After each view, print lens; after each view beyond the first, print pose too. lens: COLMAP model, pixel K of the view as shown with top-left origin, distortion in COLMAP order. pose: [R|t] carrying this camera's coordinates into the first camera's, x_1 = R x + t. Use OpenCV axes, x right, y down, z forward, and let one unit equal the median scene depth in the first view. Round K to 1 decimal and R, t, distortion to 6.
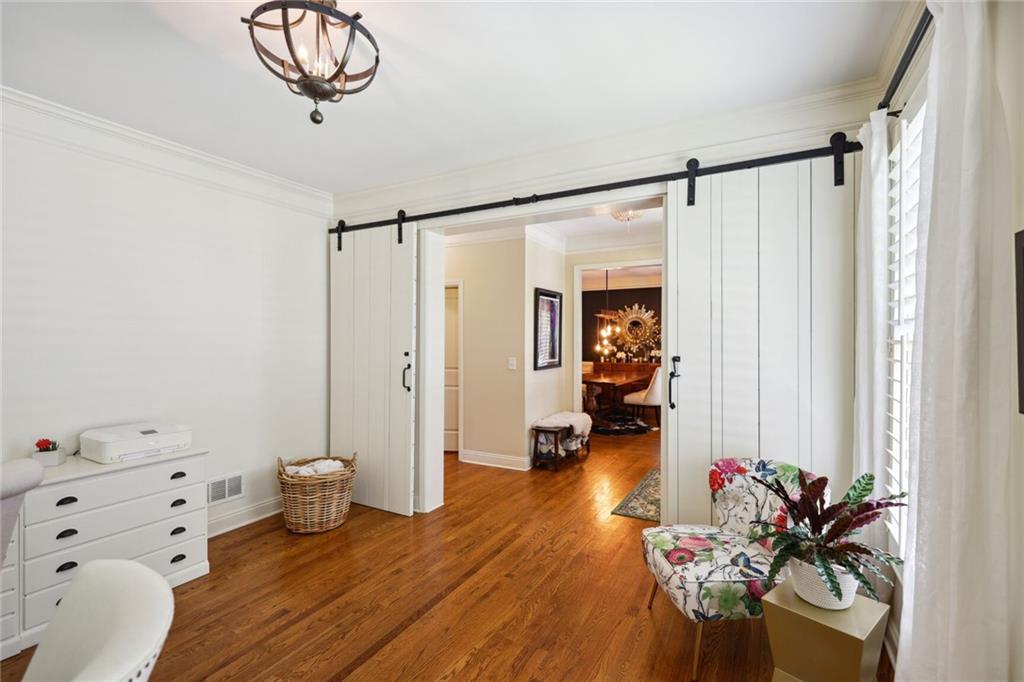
lens RADIAL K [[470.3, 0, 510.6], [0, 470.3, 341.9], [0, 0, 1]] dist [-0.000554, -0.000347]
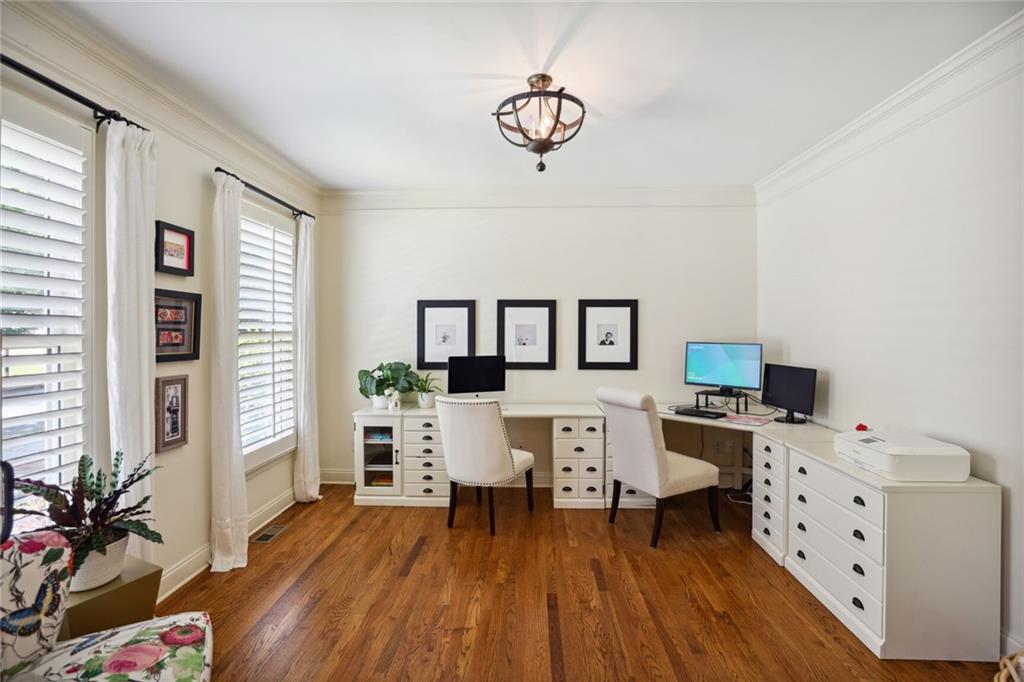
lens RADIAL K [[470.3, 0, 515.9], [0, 470.3, 334.7], [0, 0, 1]] dist [-0.000554, -0.000347]
pose [[-0.888830, 0.009639, -0.458137, 0.228108], [0.001903, 0.999848, 0.017344, -0.019166], [0.458234, 0.014544, -0.888713, 1.833395]]
